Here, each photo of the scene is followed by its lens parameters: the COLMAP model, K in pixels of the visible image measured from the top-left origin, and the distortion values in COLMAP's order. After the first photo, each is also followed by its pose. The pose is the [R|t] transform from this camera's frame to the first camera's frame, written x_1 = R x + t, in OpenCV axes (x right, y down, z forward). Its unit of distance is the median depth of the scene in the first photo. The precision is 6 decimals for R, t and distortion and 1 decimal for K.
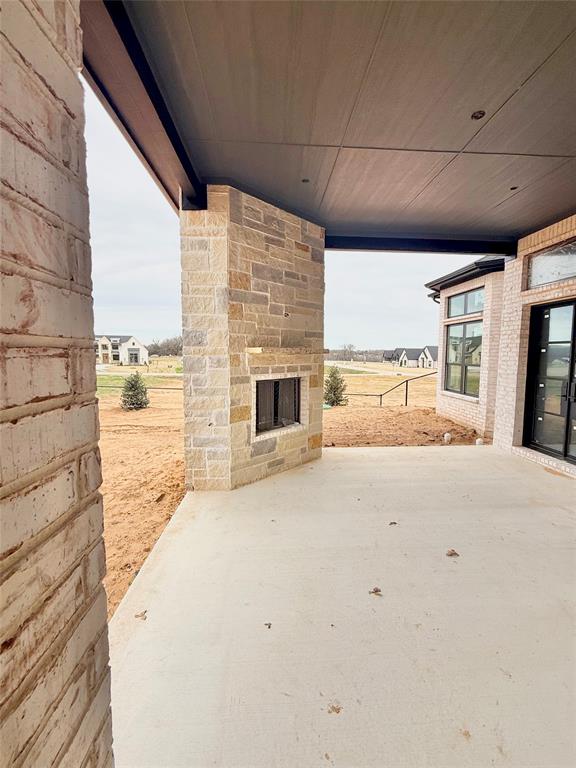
lens RADIAL K [[352.4, 0, 287.7], [0, 352.4, 383.8], [0, 0, 1]] dist [0.002231, 0.000161]
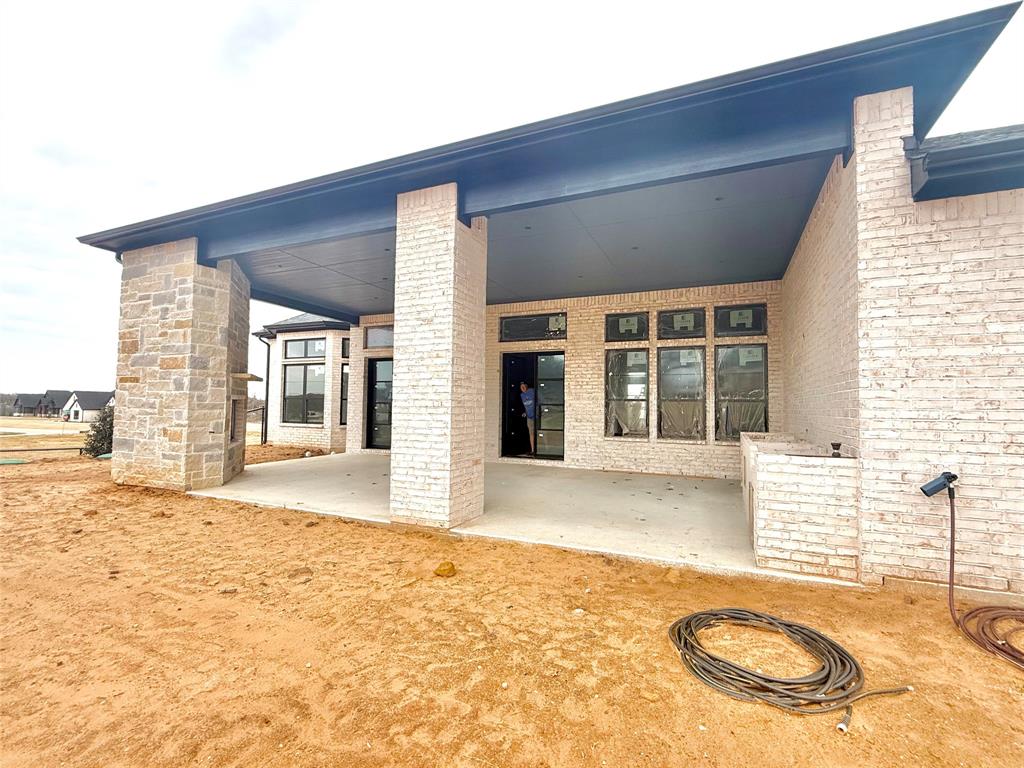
lens RADIAL K [[469.9, 0, 512.9], [0, 469.9, 386.3], [0, 0, 1]] dist [0.002231, 0.000161]
pose [[0.456526, 0.037528, 0.888918, -0.889627], [0.069674, 0.994534, -0.077770, 0.114671], [-0.886978, 0.097439, 0.451415, -0.523599]]
